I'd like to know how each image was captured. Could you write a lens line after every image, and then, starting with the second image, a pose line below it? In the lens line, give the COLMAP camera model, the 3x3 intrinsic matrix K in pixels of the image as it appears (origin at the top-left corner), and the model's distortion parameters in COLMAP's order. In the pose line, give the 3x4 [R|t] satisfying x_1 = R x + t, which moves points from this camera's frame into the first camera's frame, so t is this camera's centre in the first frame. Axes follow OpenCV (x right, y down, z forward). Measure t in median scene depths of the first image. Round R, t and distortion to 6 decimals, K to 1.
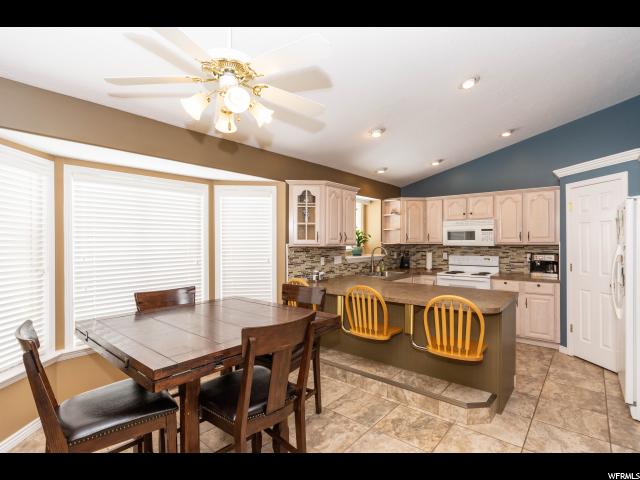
lens RADIAL K [[315.8, 0, 320.0], [0, 315.8, 240.0], [0, 0, 1]] dist [-0.000886, -0.000579]
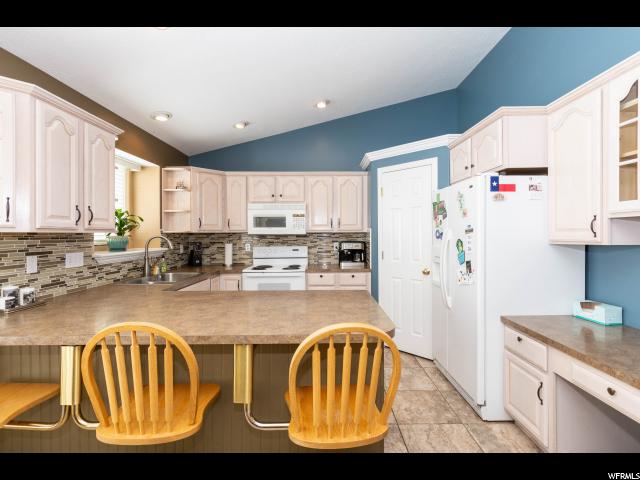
lens RADIAL K [[307.7, 0, 320.2], [0, 307.7, 236.2], [0, 0, 1]] dist [0.002227, 0.000303]
pose [[0.766276, -0.003737, 0.642501, 0.038251], [-0.000537, 0.999979, 0.006456, 0.018463], [-0.642512, -0.005292, 0.766257, 0.318403]]
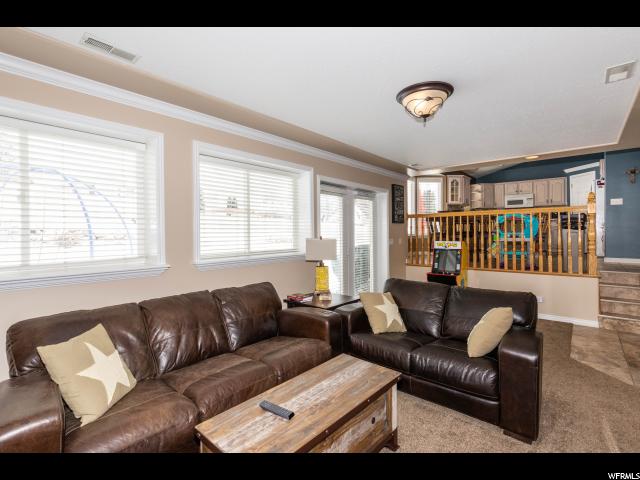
lens RADIAL K [[307.7, 0, 320.2], [0, 307.7, 236.2], [0, 0, 1]] dist [0.002227, 0.000303]
pose [[0.999879, -0.006185, -0.014277, -0.762710], [0.006451, 0.999805, 0.018649, 0.158183], [0.014159, -0.018739, 0.999724, -0.965961]]
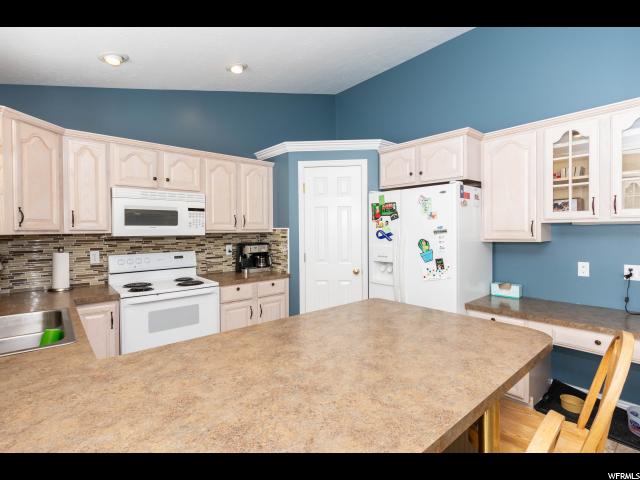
lens RADIAL K [[317.0, 0, 319.0], [0, 317.0, 232.9], [0, 0, 1]] dist [0.000962, 0.000030]
pose [[0.158913, -0.004249, 0.987283, -0.049414], [0.004225, 0.999985, 0.003624, 0.012561], [-0.987284, 0.003595, 0.158928, 0.647386]]
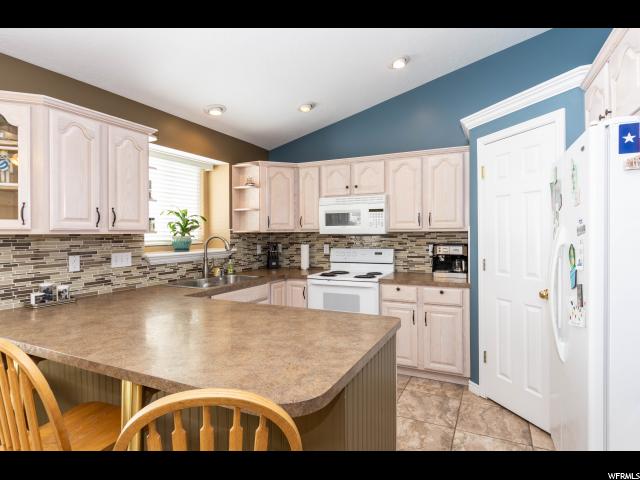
lens RADIAL K [[341.9, 0, 327.8], [0, 341.9, 232.3], [0, 0, 1]] dist [0.001312, -0.000253]
pose [[0.966780, -0.002084, 0.255603, 0.235651], [0.002144, 0.999998, 0.000047, 0.014712], [-0.255602, 0.000503, 0.966782, 0.310637]]
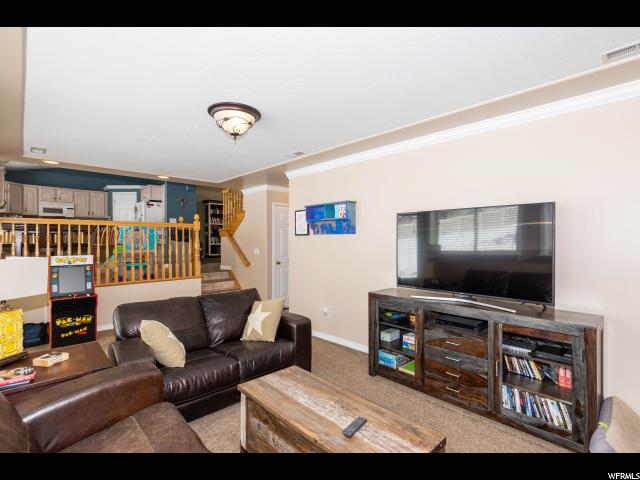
lens RADIAL K [[307.7, 0, 320.2], [0, 307.7, 236.2], [0, 0, 1]] dist [0.002227, 0.000303]
pose [[0.112153, 0.014997, 0.993578, -1.102476], [0.000987, 0.999884, -0.015204, 0.158731], [-0.993690, 0.002686, 0.112125, -0.670913]]
